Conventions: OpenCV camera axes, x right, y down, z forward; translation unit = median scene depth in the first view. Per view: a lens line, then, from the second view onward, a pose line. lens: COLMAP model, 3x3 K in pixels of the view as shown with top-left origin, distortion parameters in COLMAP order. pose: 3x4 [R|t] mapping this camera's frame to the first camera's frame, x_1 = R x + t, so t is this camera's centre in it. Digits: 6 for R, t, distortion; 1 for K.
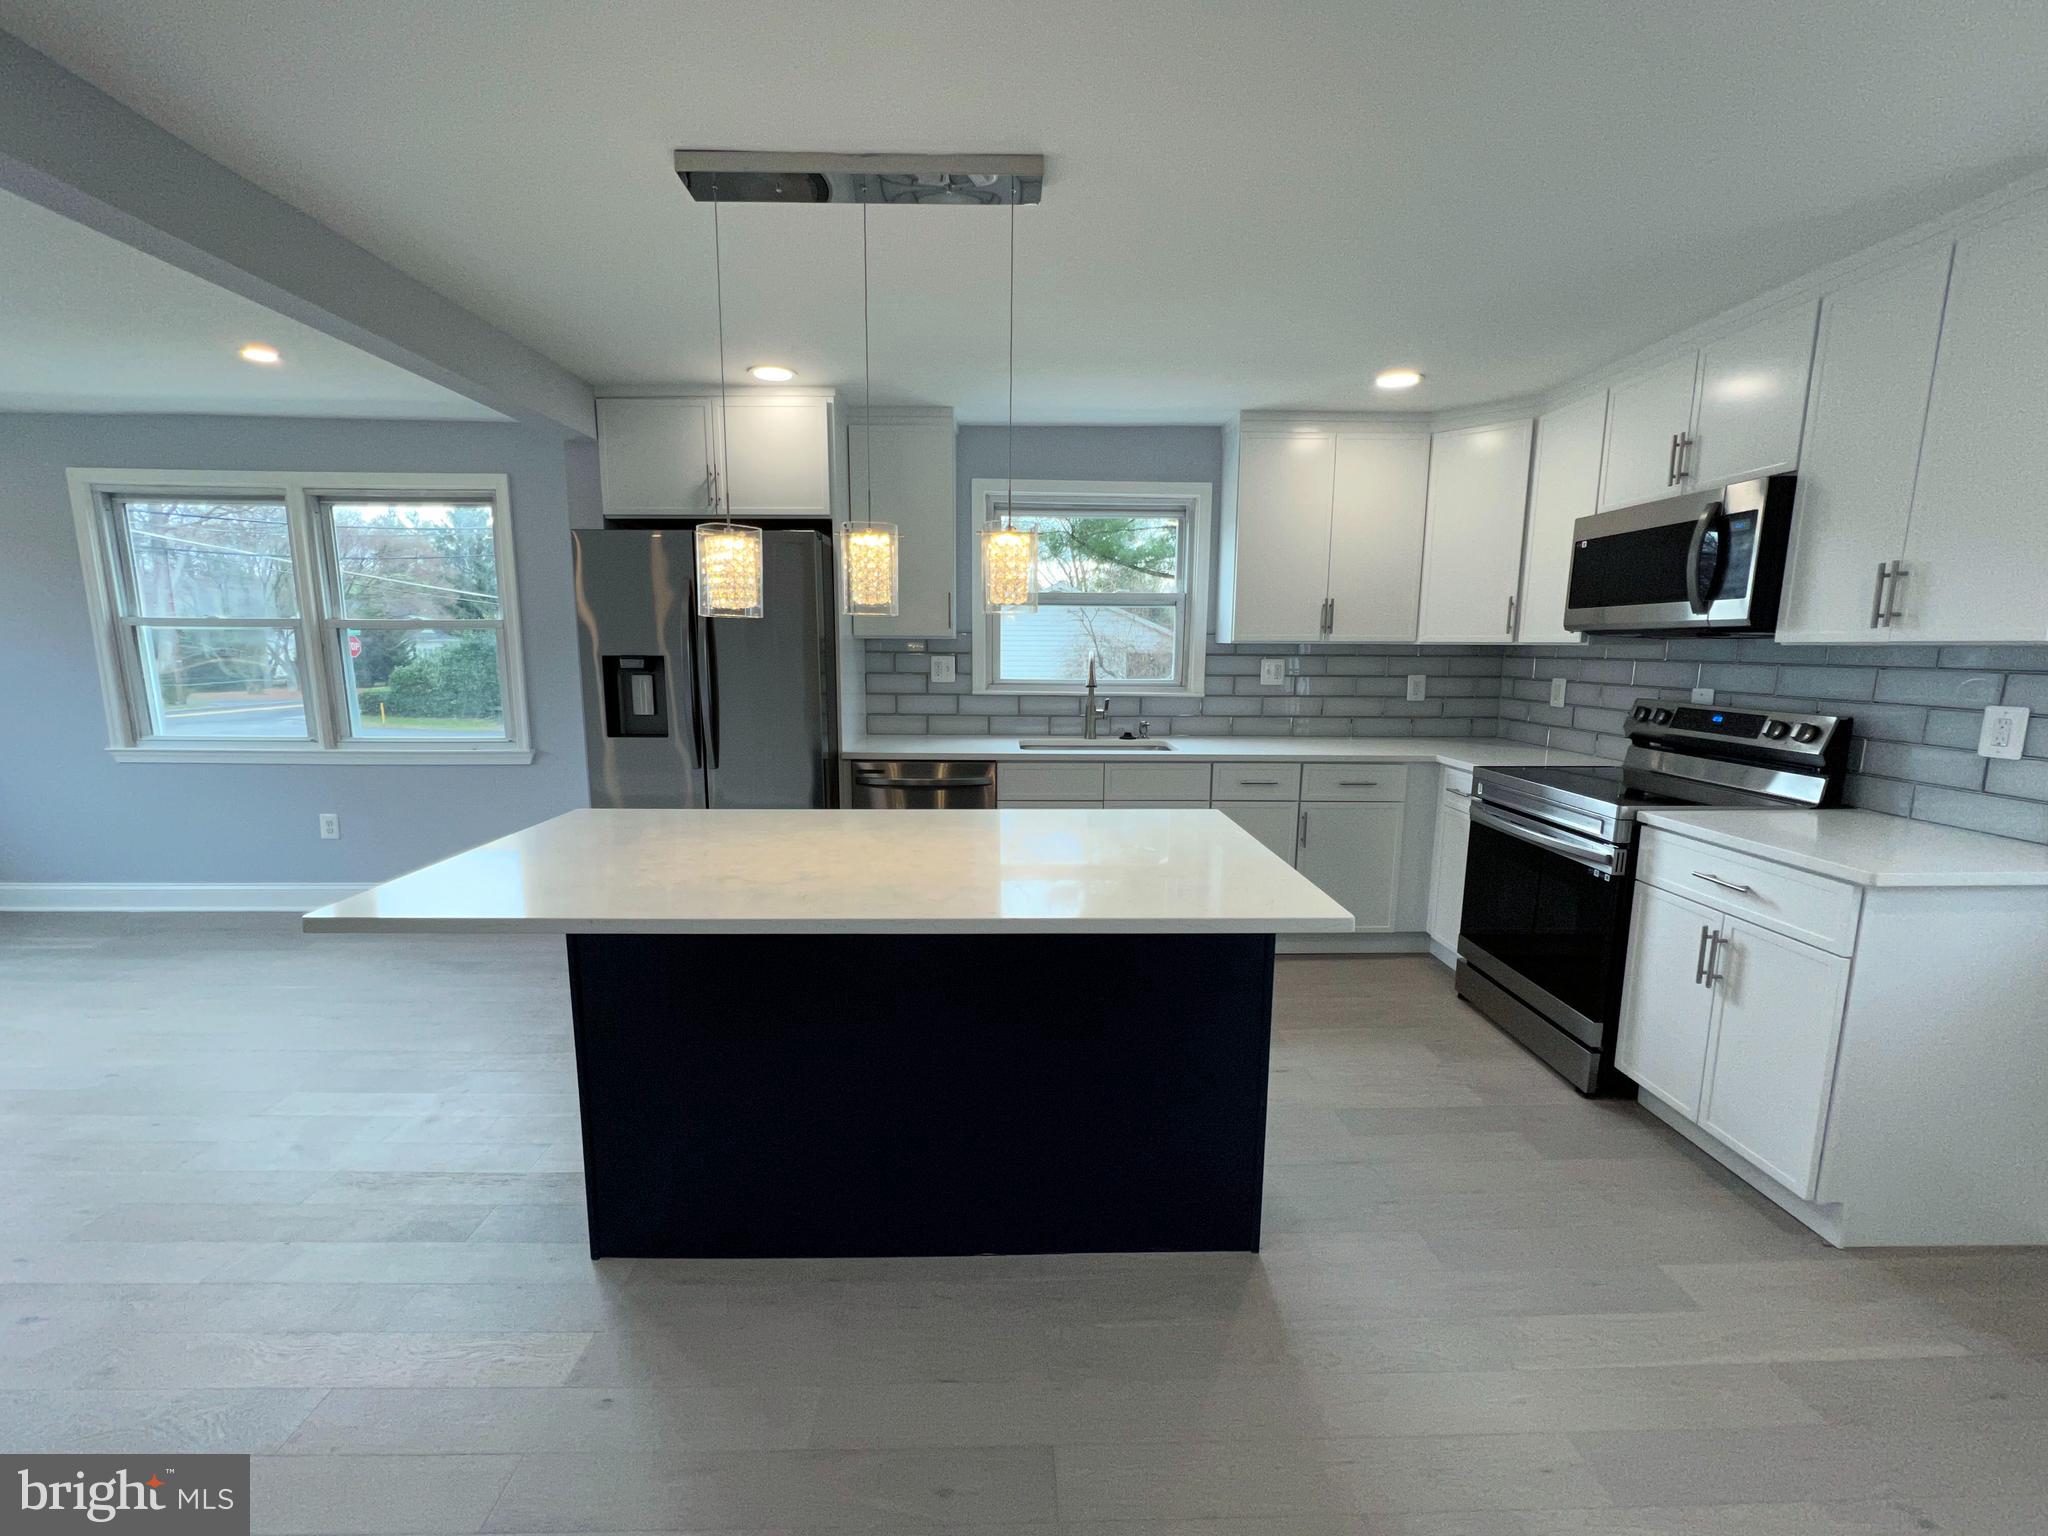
lens RADIAL K [[816.7, 0, 1015.4], [0, 816.7, 765.0], [0, 0, 1]] dist [0.000183, -0.000008]
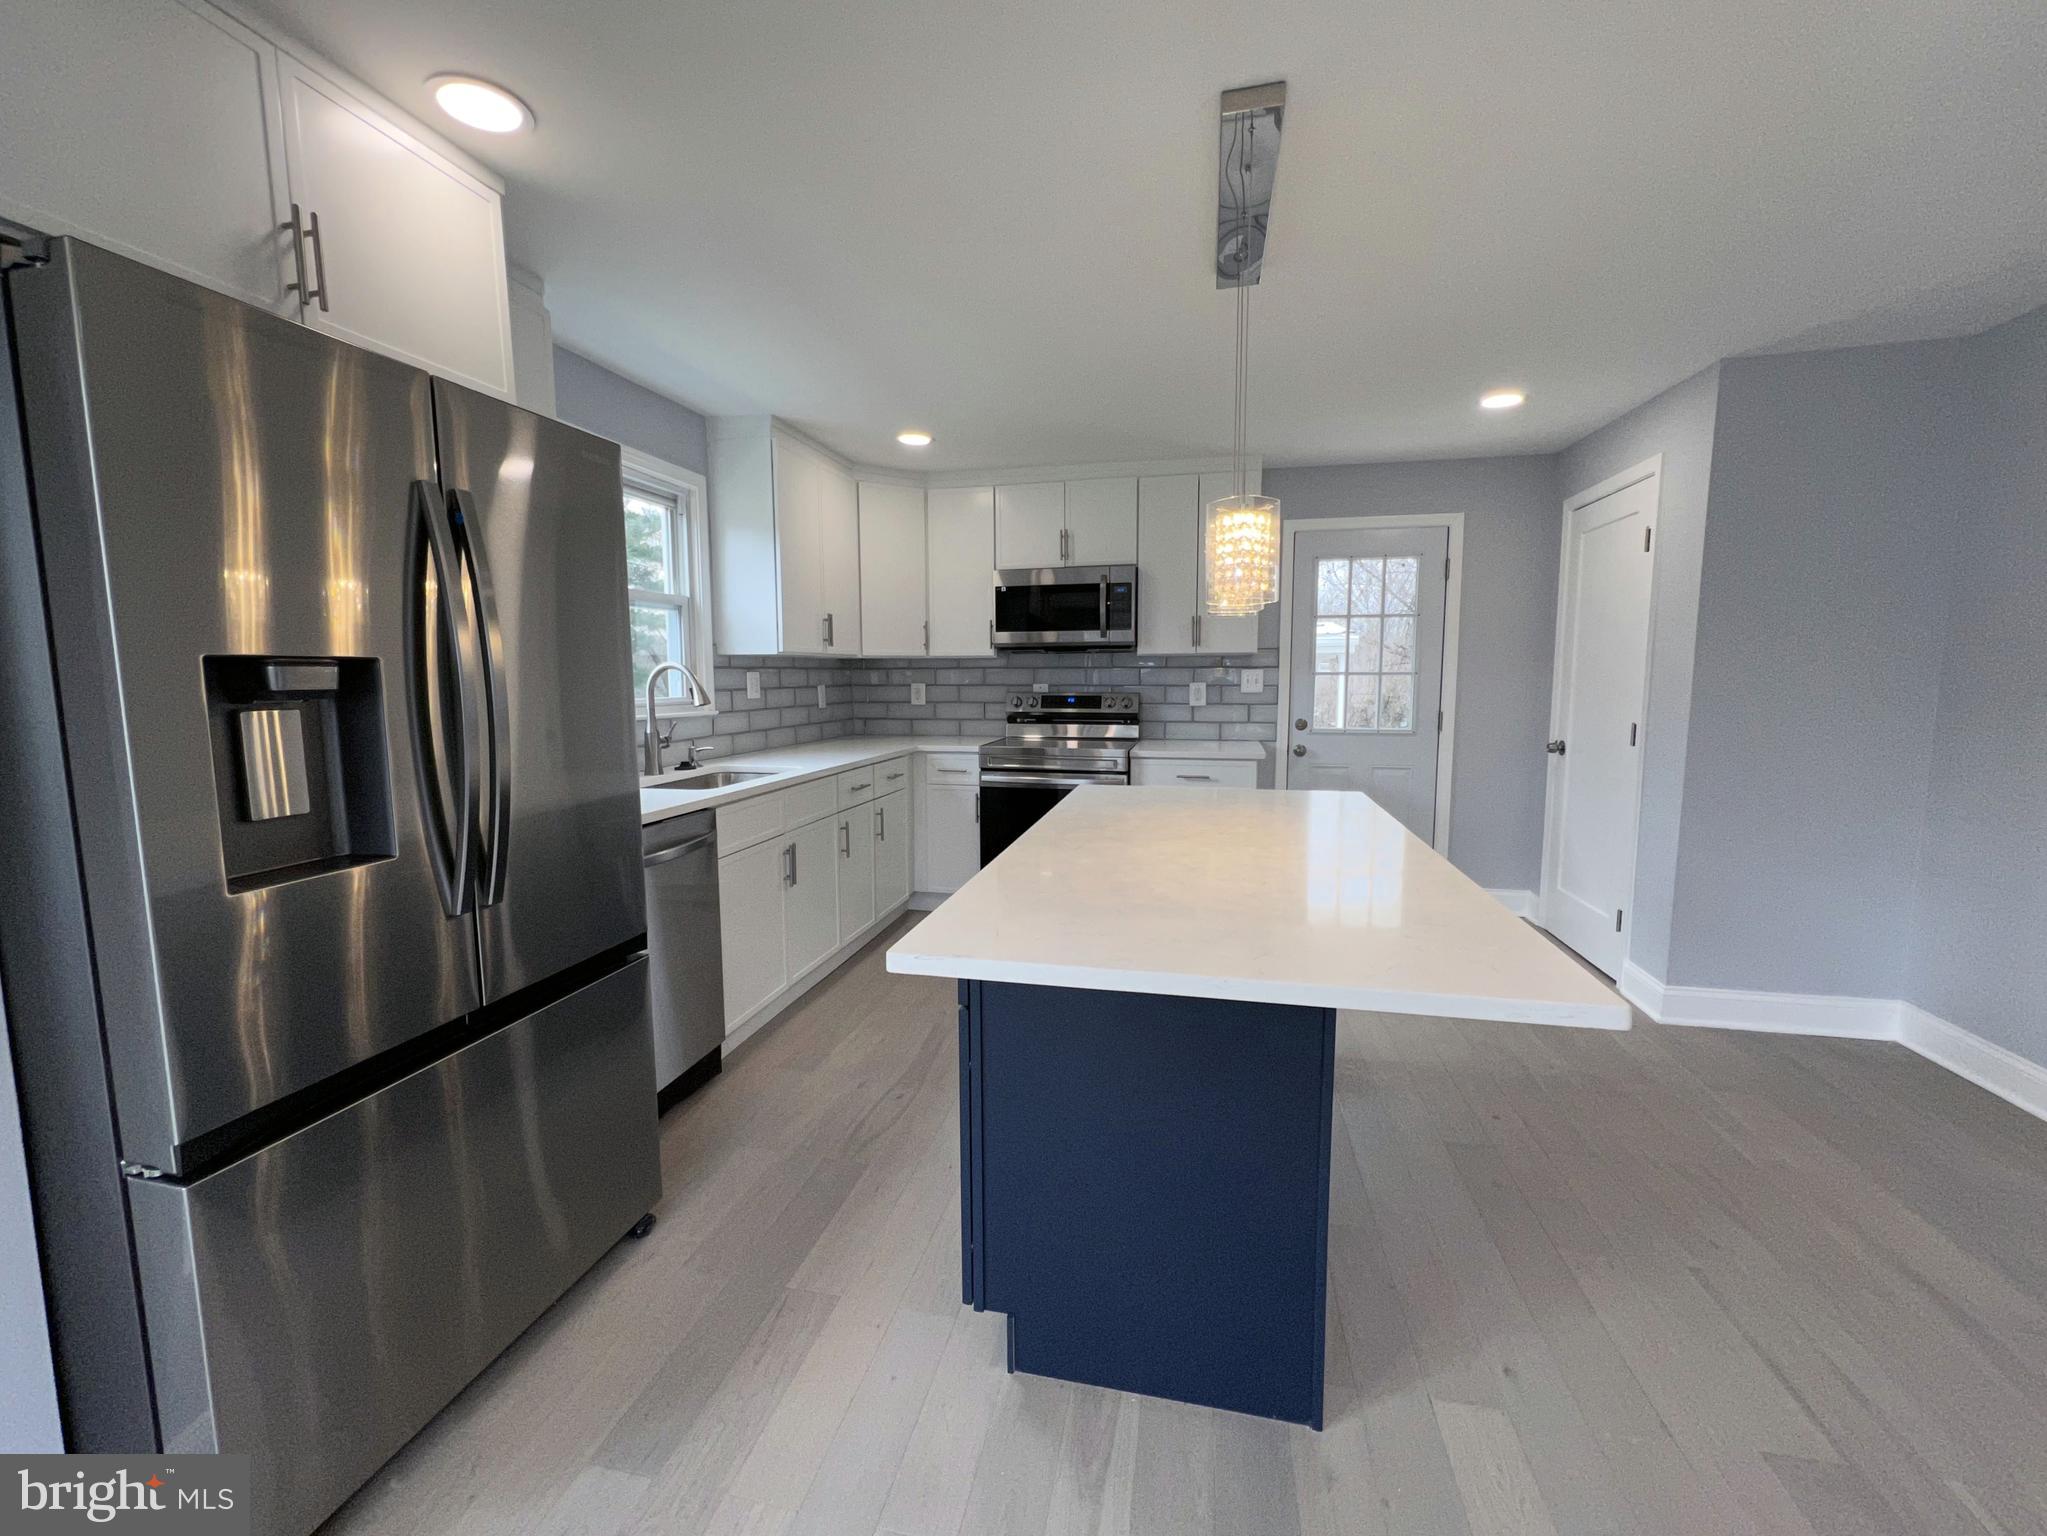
lens RADIAL K [[844.2, 0, 1015.5], [0, 844.2, 764.5], [0, 0, 1]] dist [-0.000852, -0.000068]
pose [[0.237392, -0.111397, 0.965006, -0.613910], [0.148817, 0.985847, 0.077194, -0.054040], [-0.959947, 0.125284, 0.250610, 0.479580]]
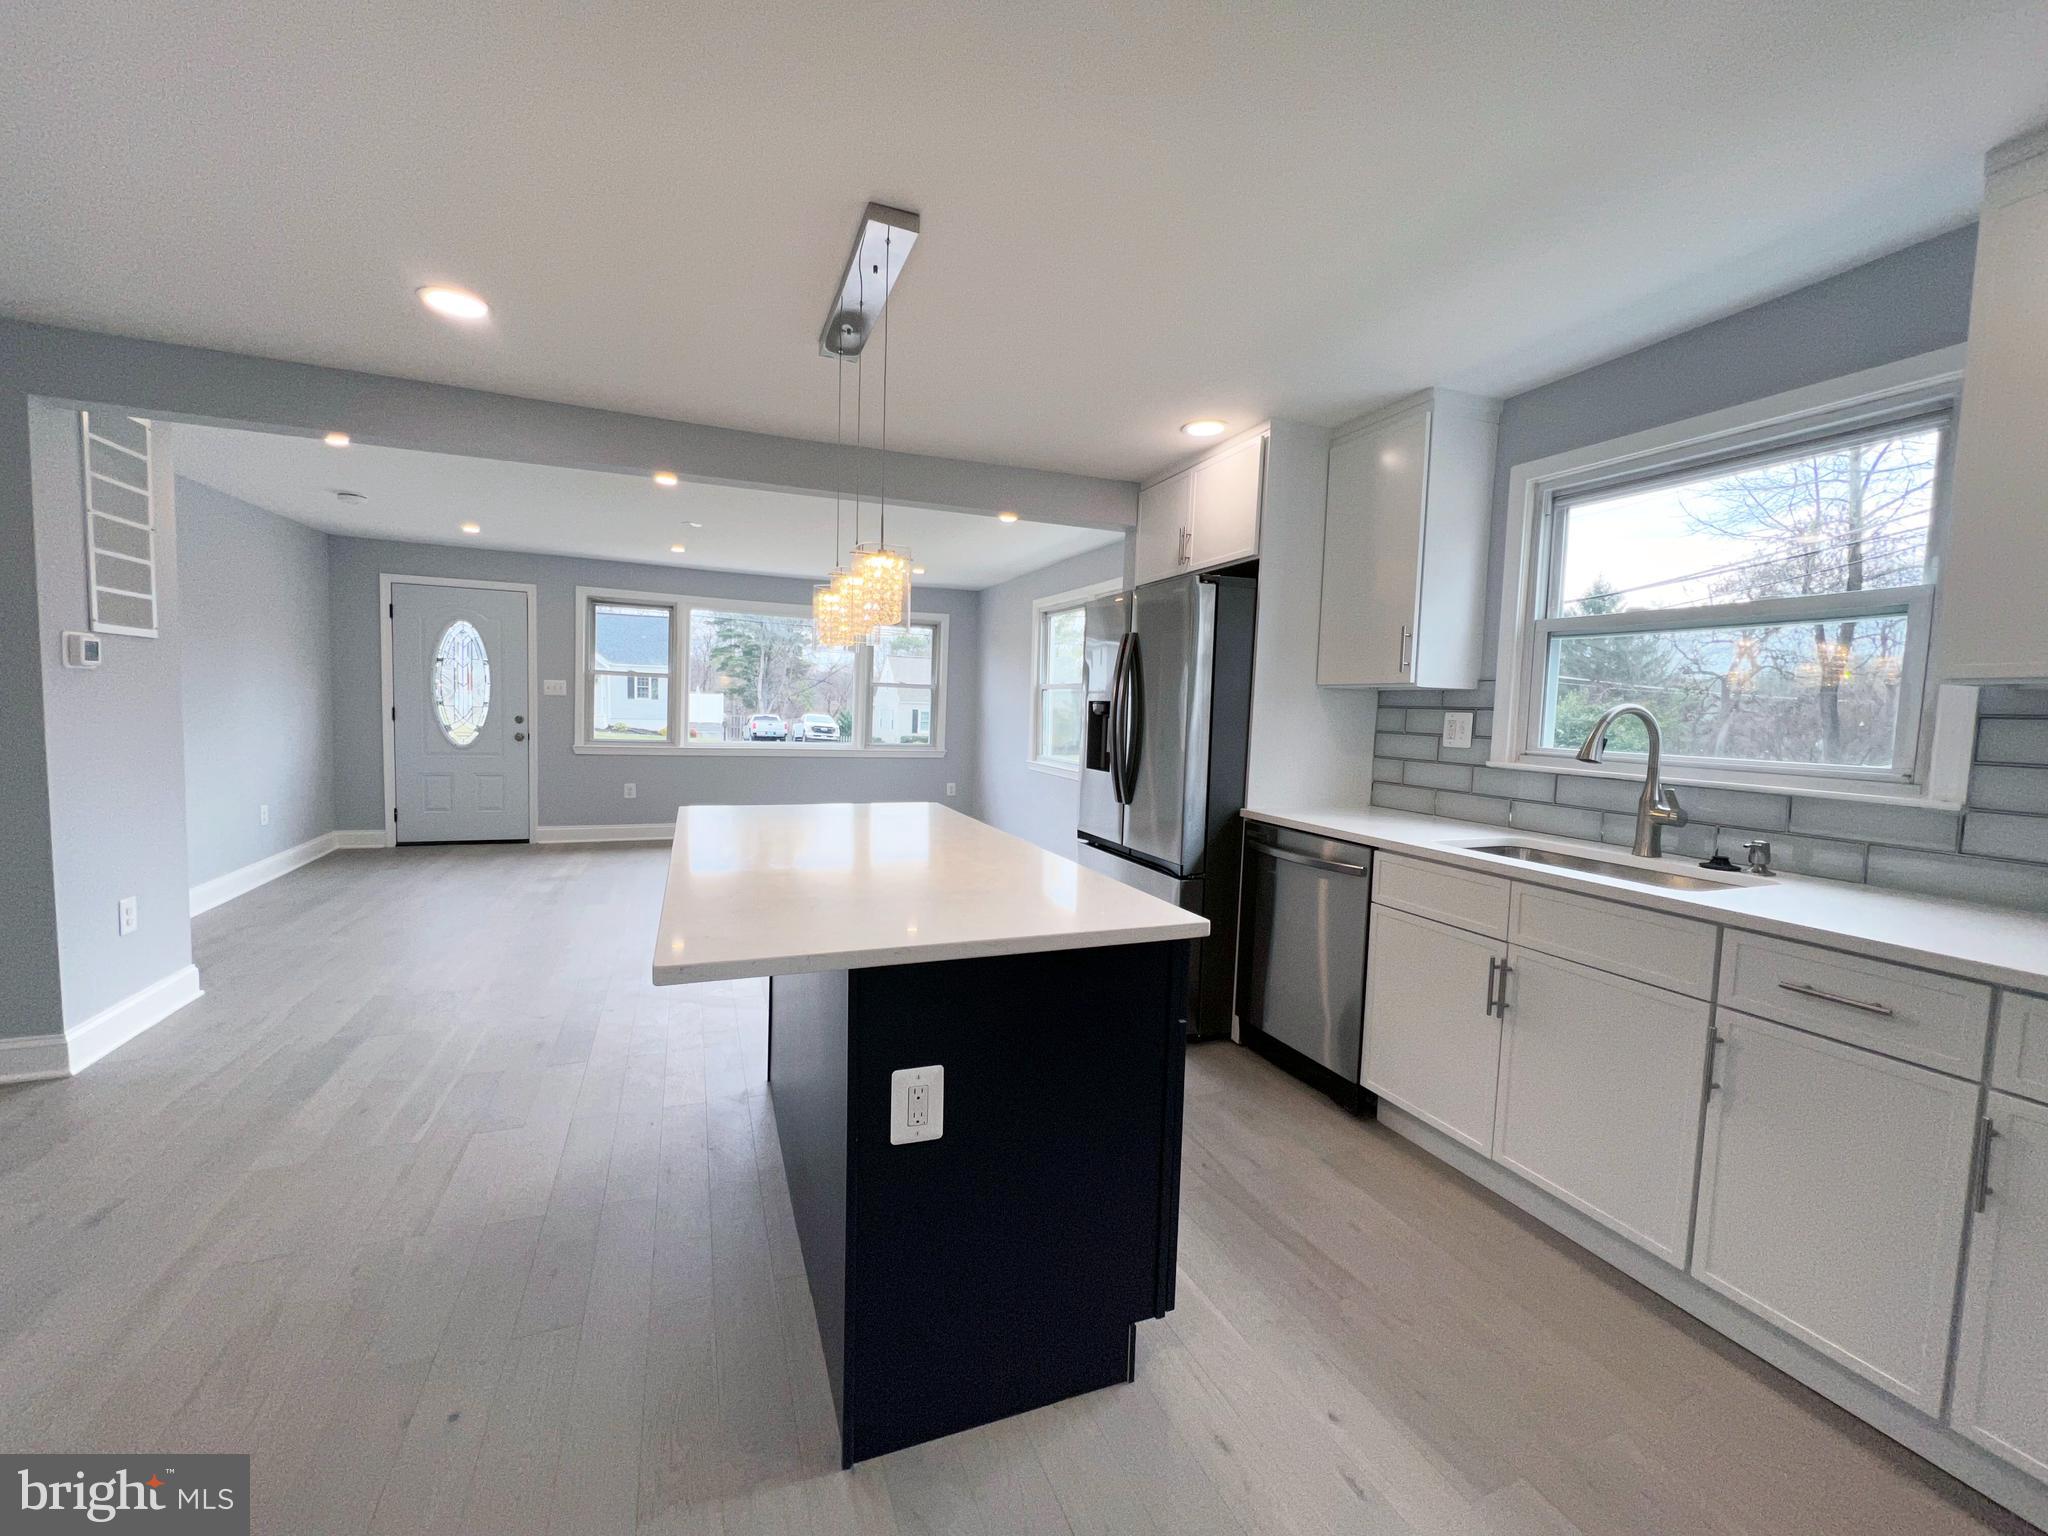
lens RADIAL K [[816.7, 0, 1015.4], [0, 816.7, 765.0], [0, 0, 1]] dist [0.000183, -0.000008]
pose [[0.350044, 0.070921, -0.934045, 0.480808], [-0.166428, 0.985975, 0.012494, -0.029437], [0.921830, 0.151078, 0.356938, 0.381680]]
